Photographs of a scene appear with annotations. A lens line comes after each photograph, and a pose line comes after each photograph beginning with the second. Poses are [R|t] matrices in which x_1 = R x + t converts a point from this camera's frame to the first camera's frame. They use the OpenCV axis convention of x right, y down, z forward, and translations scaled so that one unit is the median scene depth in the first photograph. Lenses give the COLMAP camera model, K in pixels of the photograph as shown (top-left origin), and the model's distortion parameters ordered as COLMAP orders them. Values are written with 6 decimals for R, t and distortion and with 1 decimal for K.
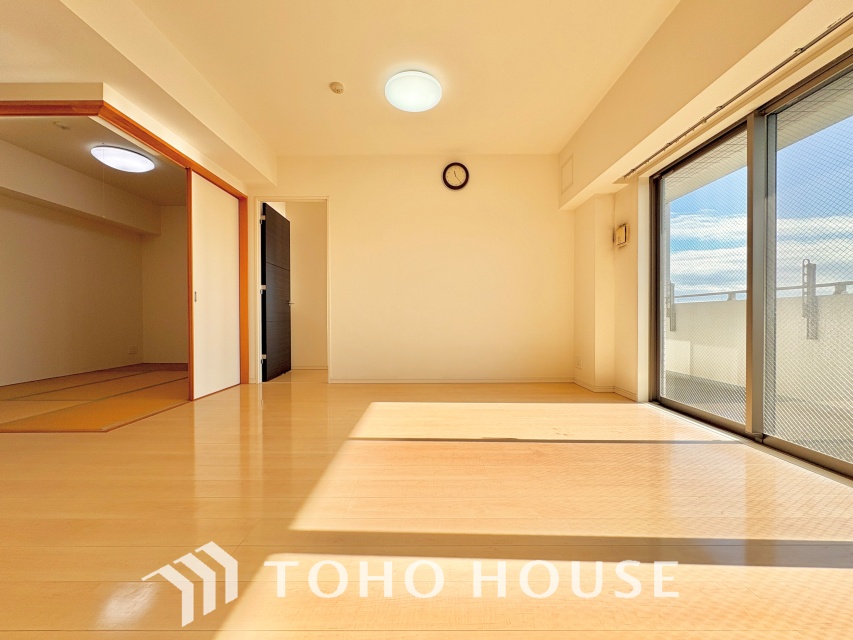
lens RADIAL K [[330.0, 0, 428.6], [0, 330.0, 317.1], [0, 0, 1]] dist [0.000512, -0.000172]
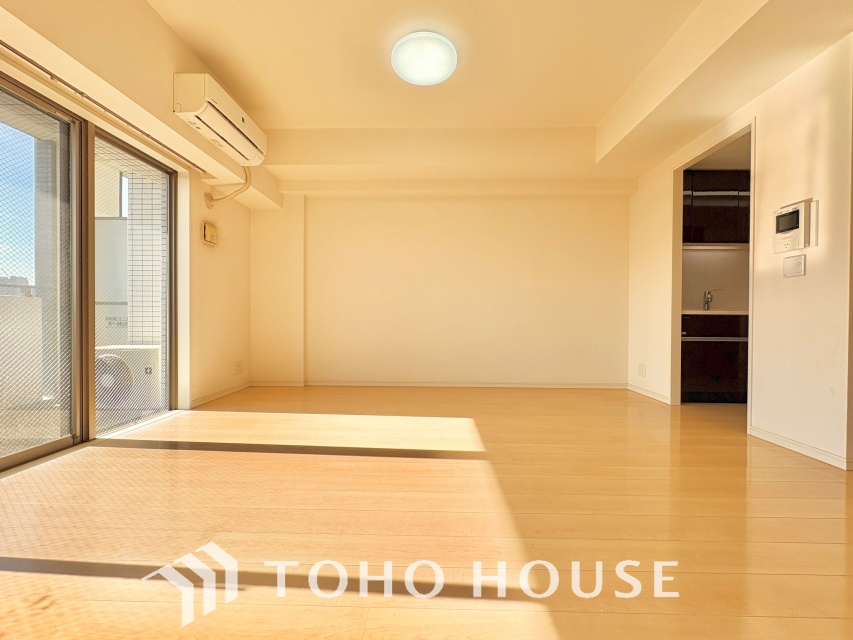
lens RADIAL K [[339.2, 0, 426.5], [0, 339.2, 320.0], [0, 0, 1]] dist [0.000140, -0.000138]
pose [[-0.999855, -0.003107, 0.016754, -0.060234], [-0.002907, 0.999925, 0.011901, -0.009964], [-0.016789, 0.011851, -0.999789, 0.977870]]
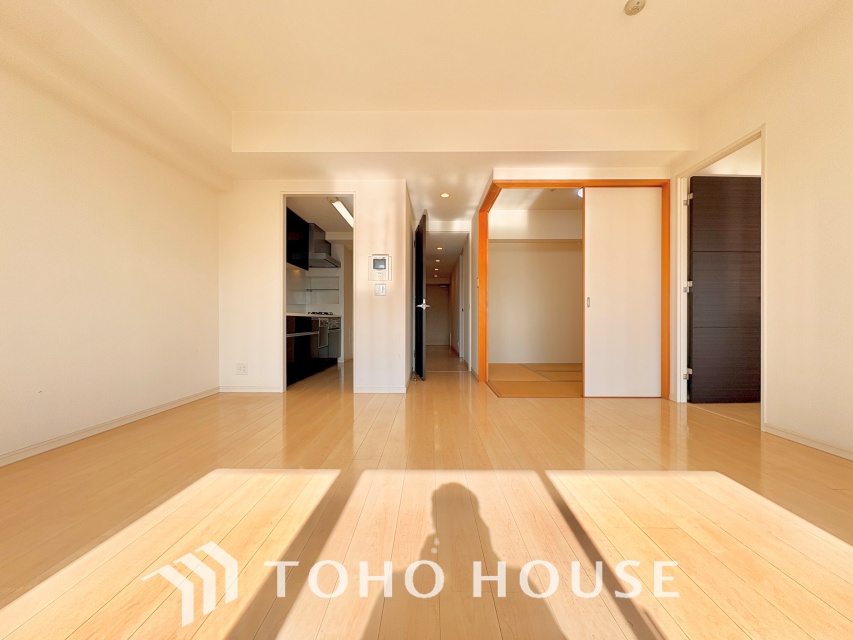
lens RADIAL K [[339.0, 0, 427.4], [0, 339.0, 320.7], [0, 0, 1]] dist [0.000079, 0.000137]
pose [[0.001715, 0.014870, -0.999888, 0.405393], [-0.001343, 0.999889, 0.014868, -0.017793], [0.999998, 0.001318, 0.001735, 0.474921]]
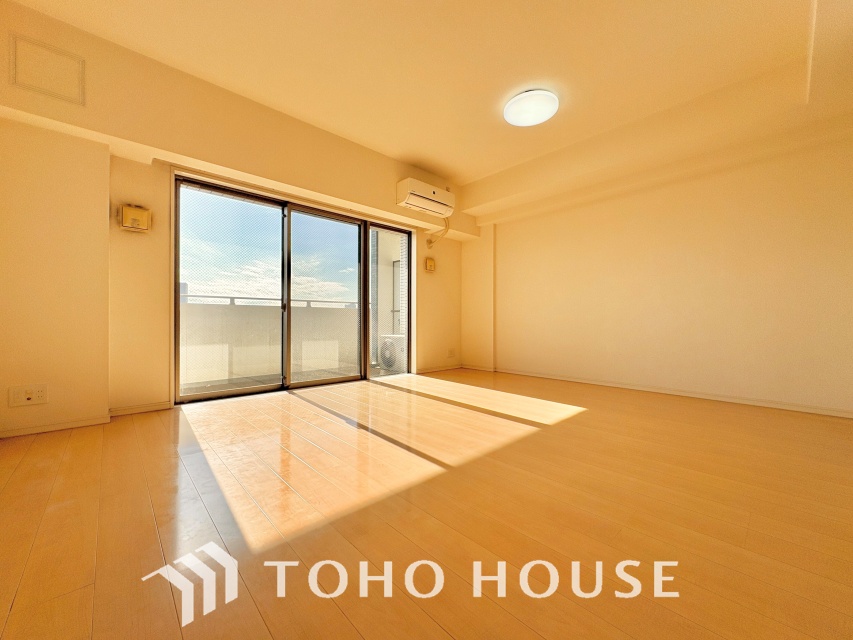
lens RADIAL K [[339.0, 0, 427.4], [0, 339.0, 320.7], [0, 0, 1]] dist [0.000079, 0.000137]
pose [[-0.689496, -0.000620, 0.724289, -0.524490], [0.000820, 0.999998, 0.001637, 0.005098], [-0.724289, 0.001723, -0.689494, 1.073635]]
